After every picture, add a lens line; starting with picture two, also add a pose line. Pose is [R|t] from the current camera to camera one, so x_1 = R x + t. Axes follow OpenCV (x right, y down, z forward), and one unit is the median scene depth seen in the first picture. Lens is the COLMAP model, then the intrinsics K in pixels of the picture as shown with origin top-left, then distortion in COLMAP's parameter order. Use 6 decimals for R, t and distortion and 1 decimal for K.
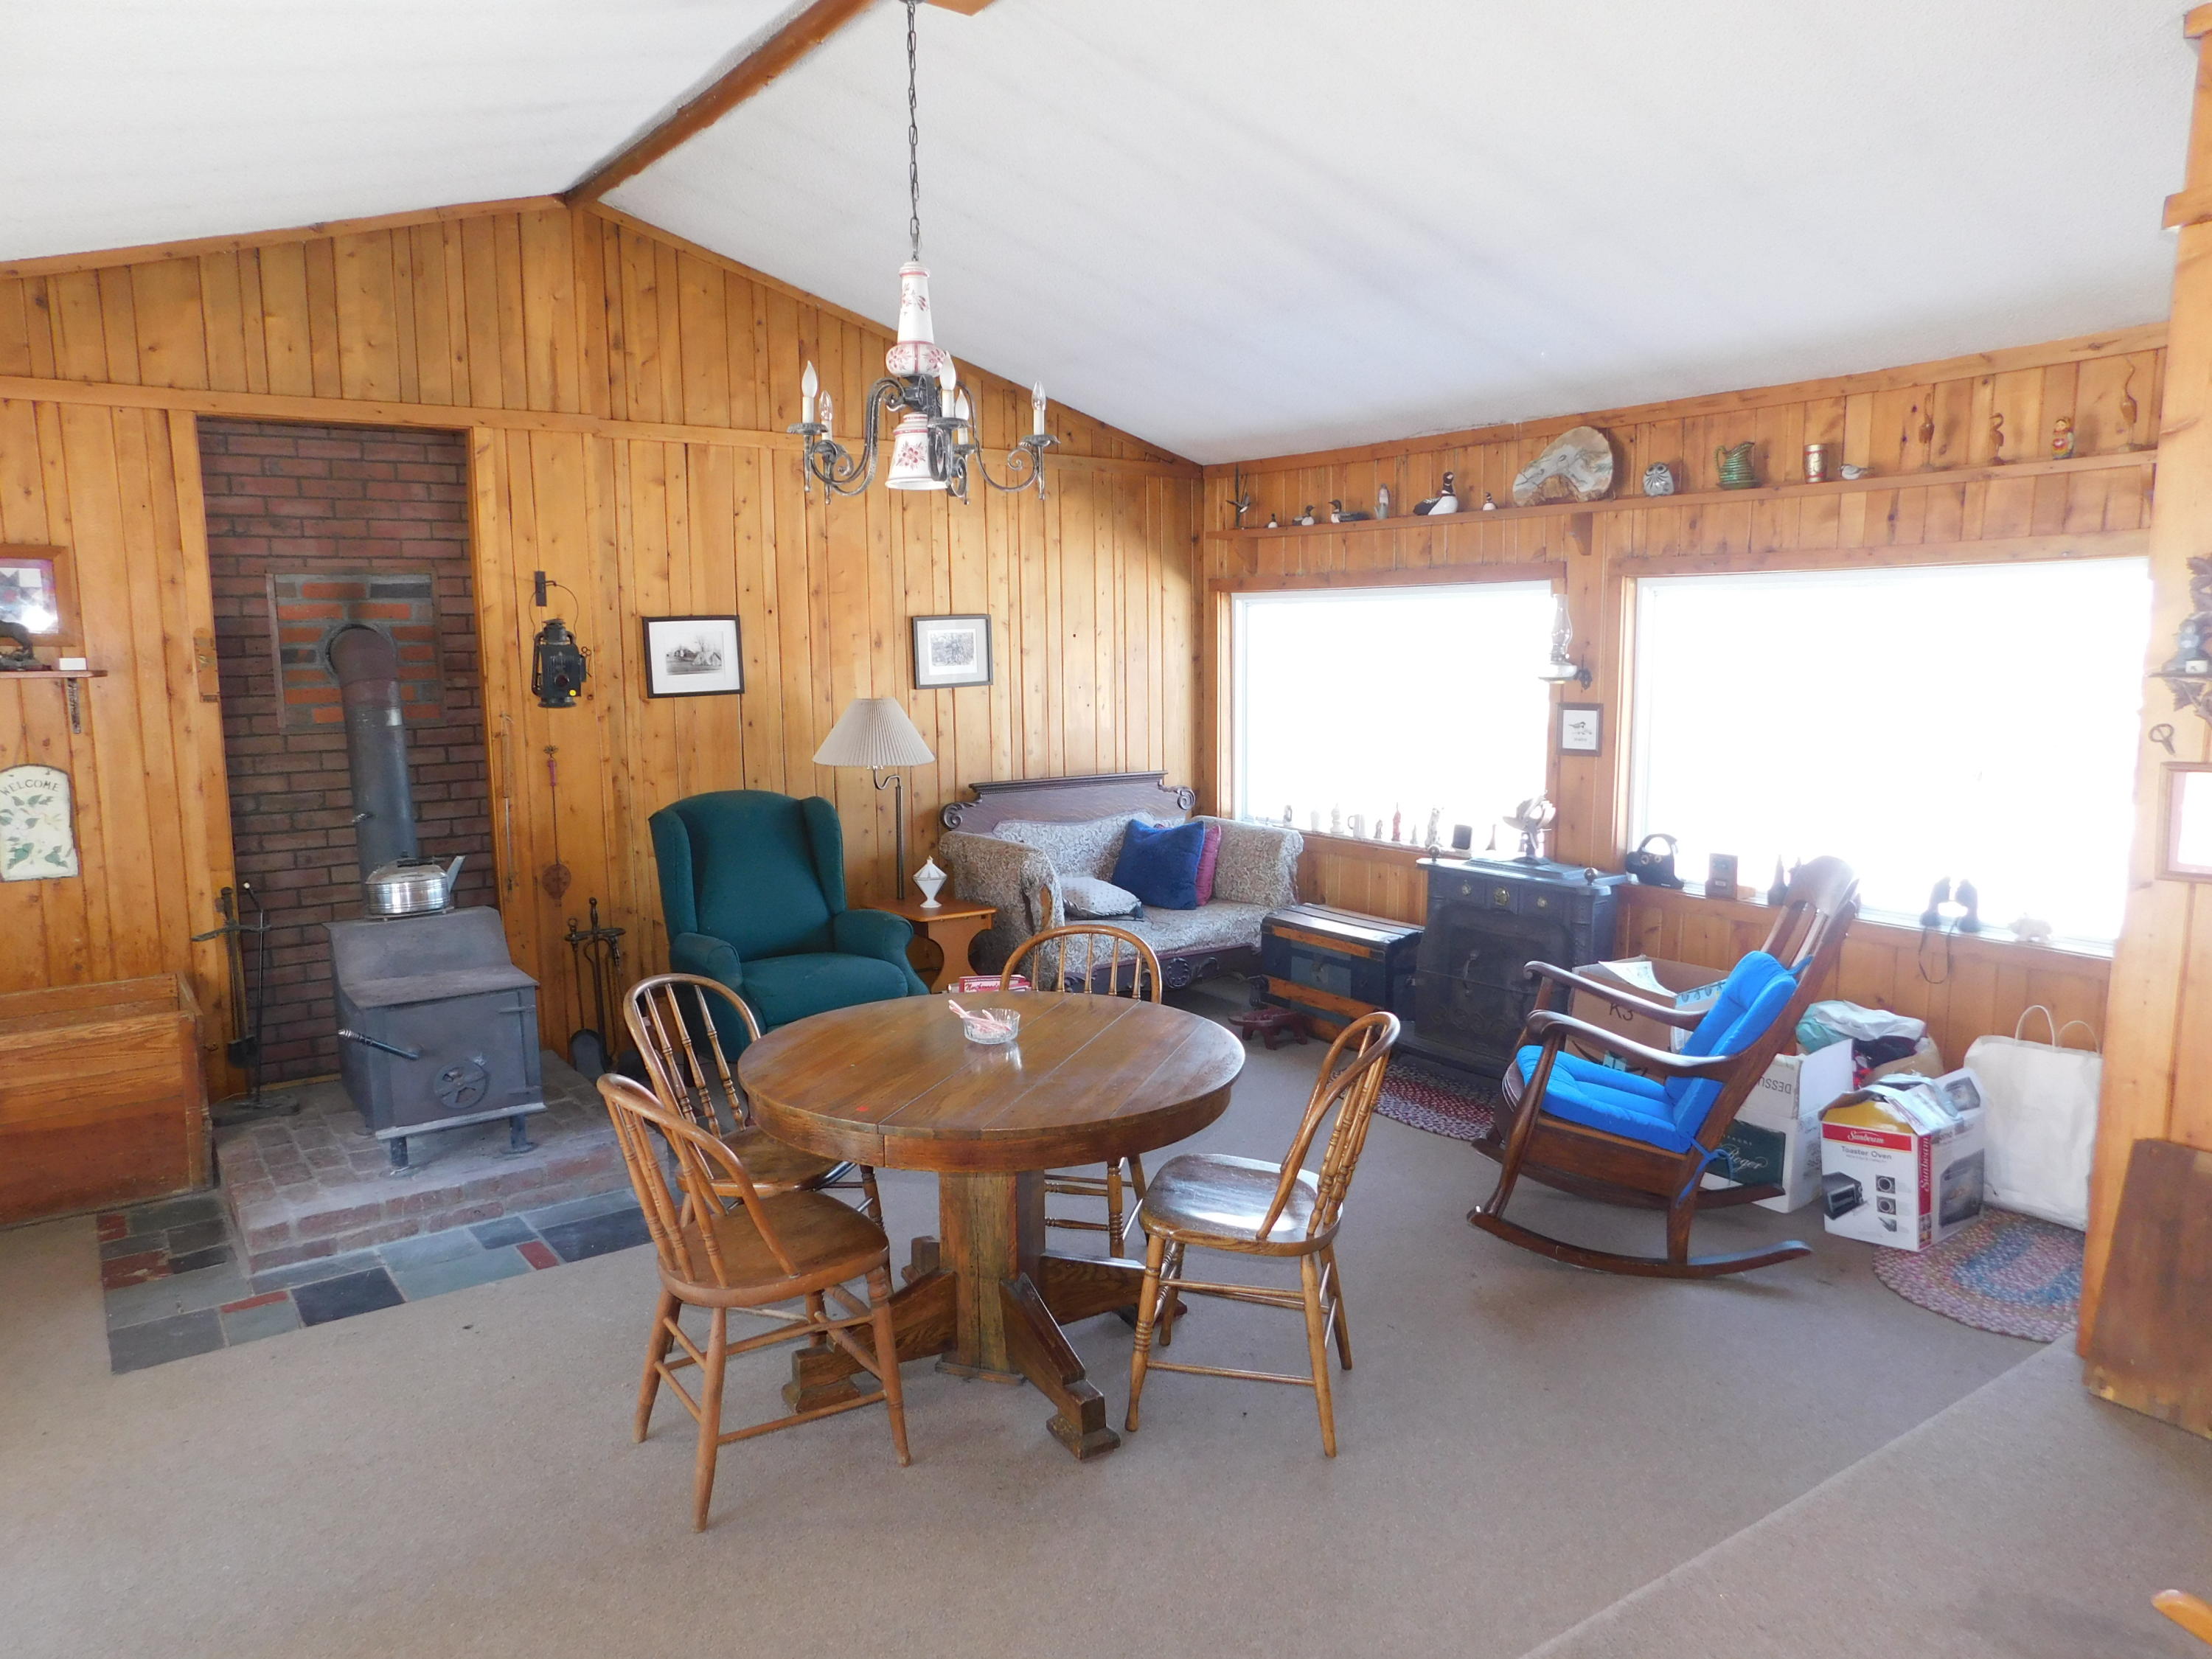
lens RADIAL K [[1491.1, 0, 1089.2], [0, 1491.1, 842.1], [0, 0, 1]] dist [-0.010634, 0.041822]
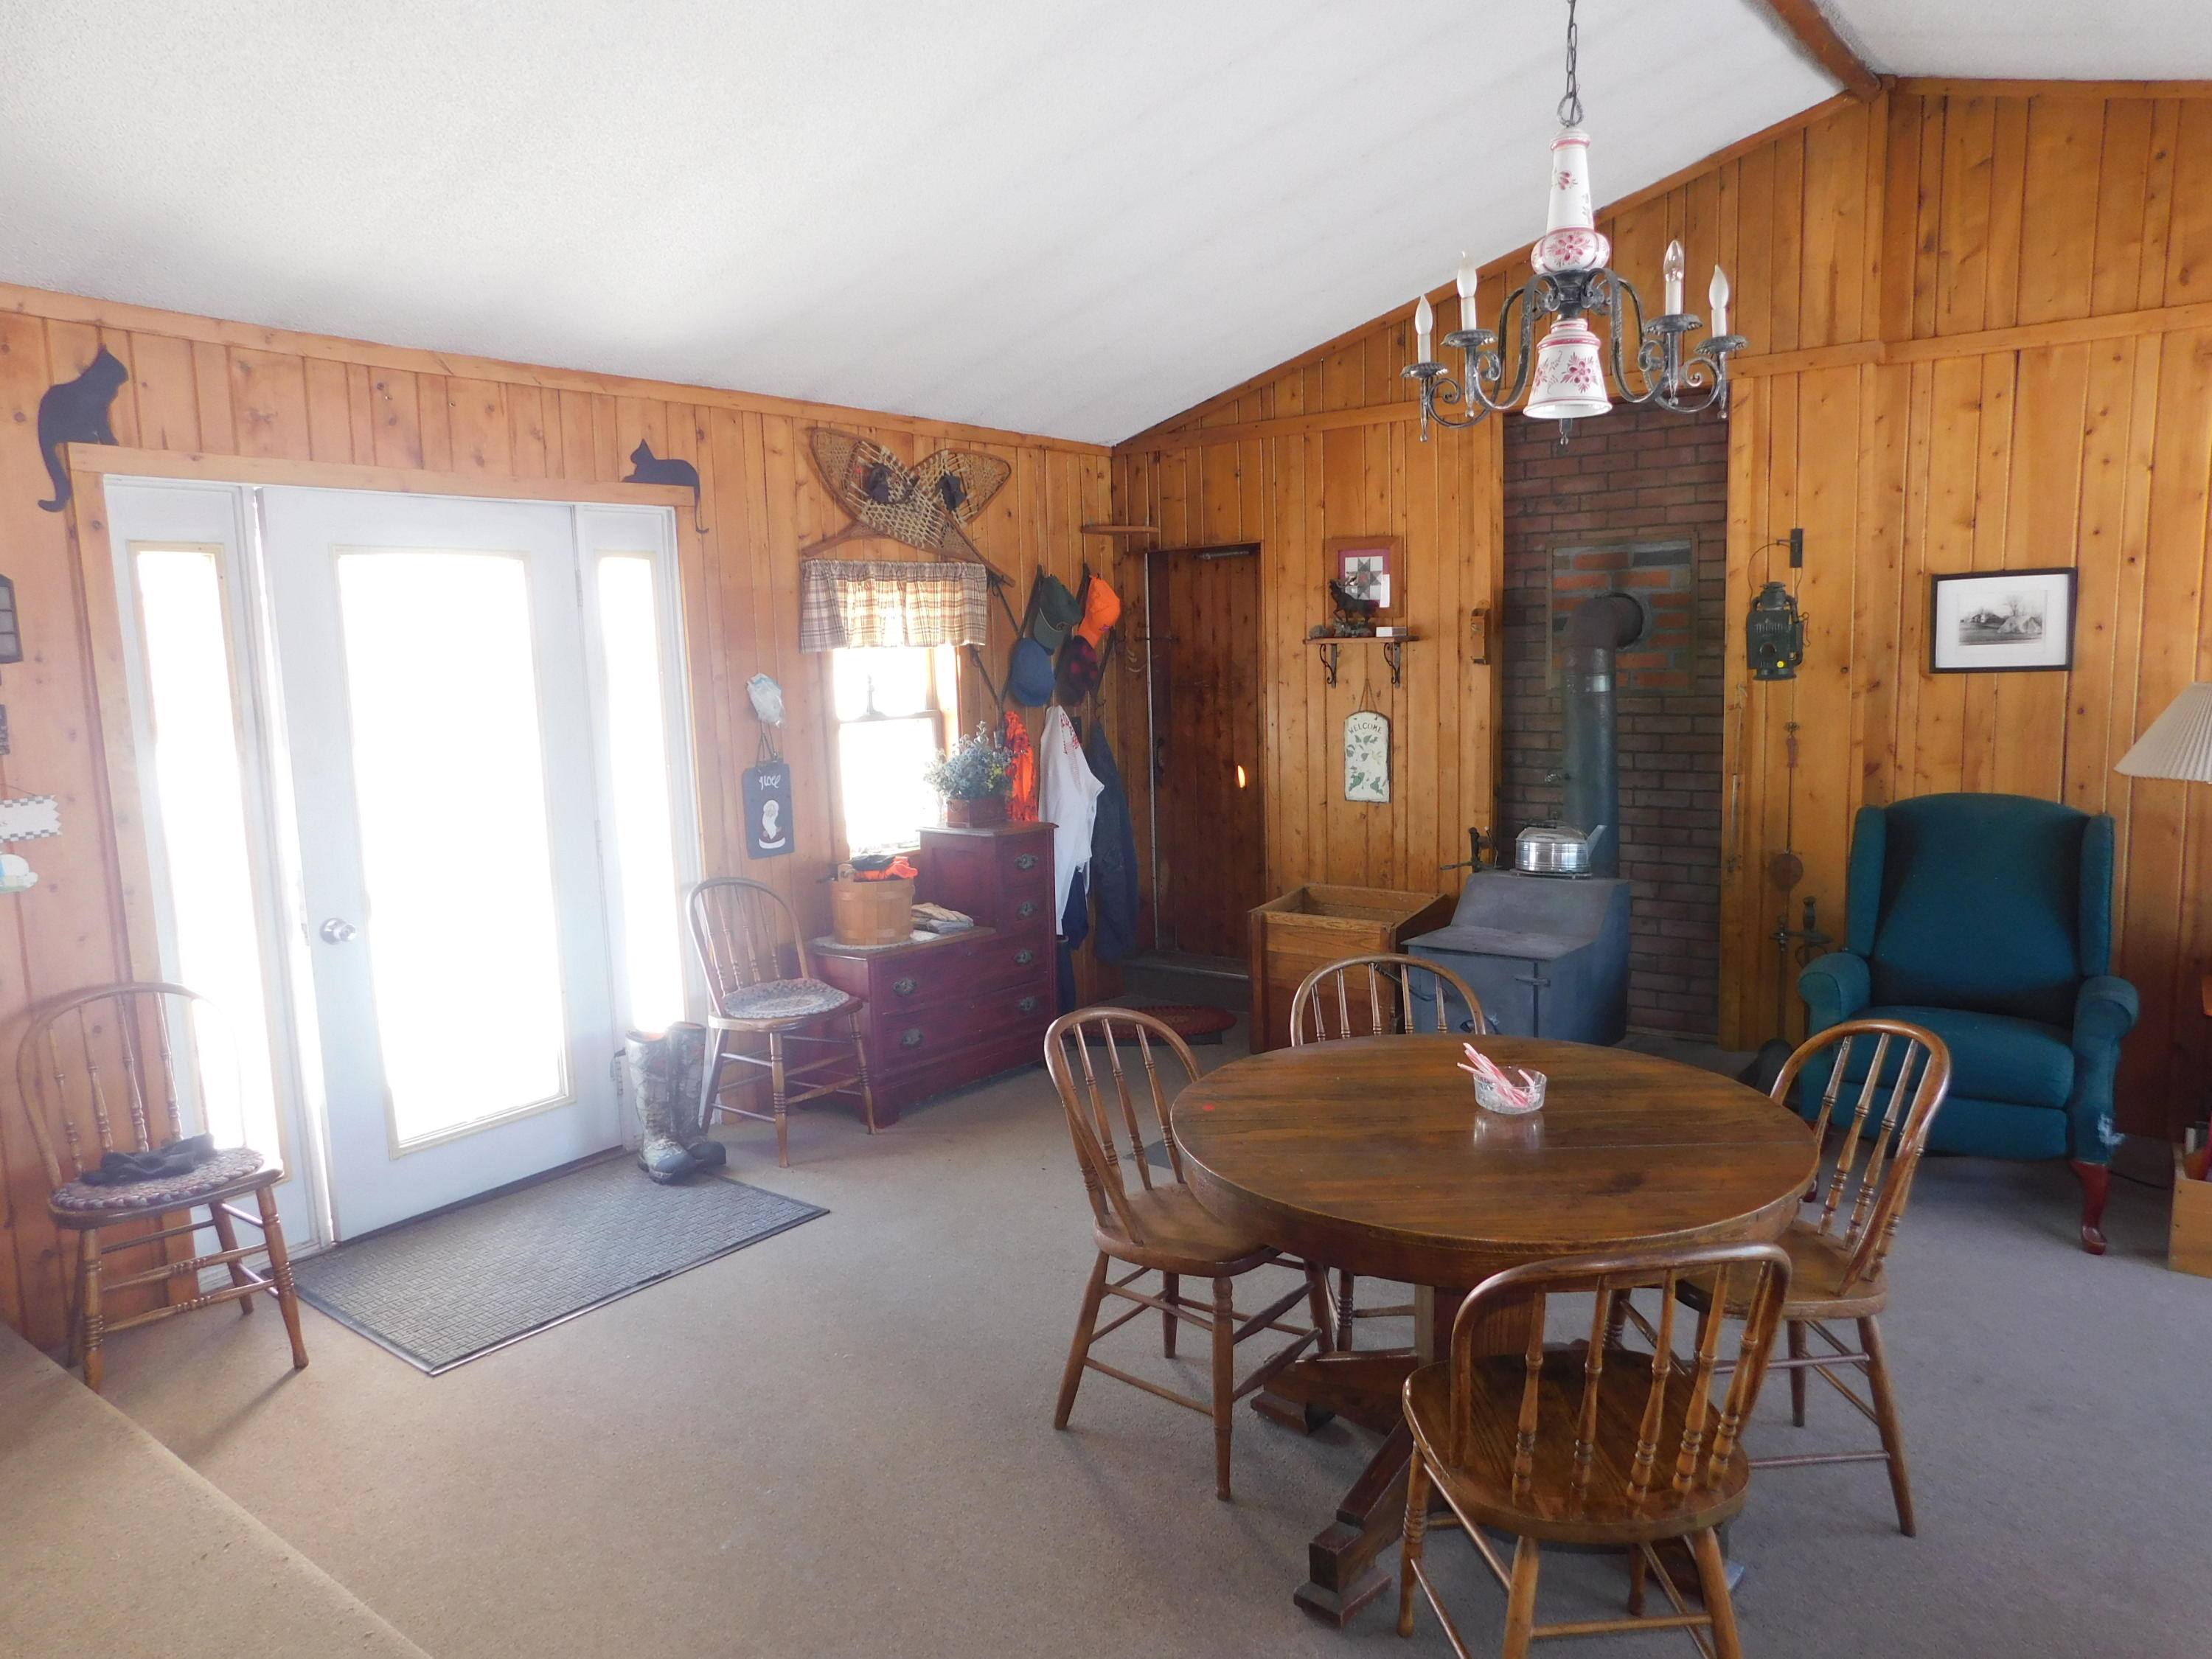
lens RADIAL K [[1491.1, 0, 1089.0], [0, 1491.1, 834.4], [0, 0, 1]] dist [-0.010634, 0.041822]
pose [[0.337947, 0.130709, -0.932045, 0.374221], [-0.110395, 0.988978, 0.098666, -0.043104], [0.934668, 0.069549, 0.348651, 0.317599]]
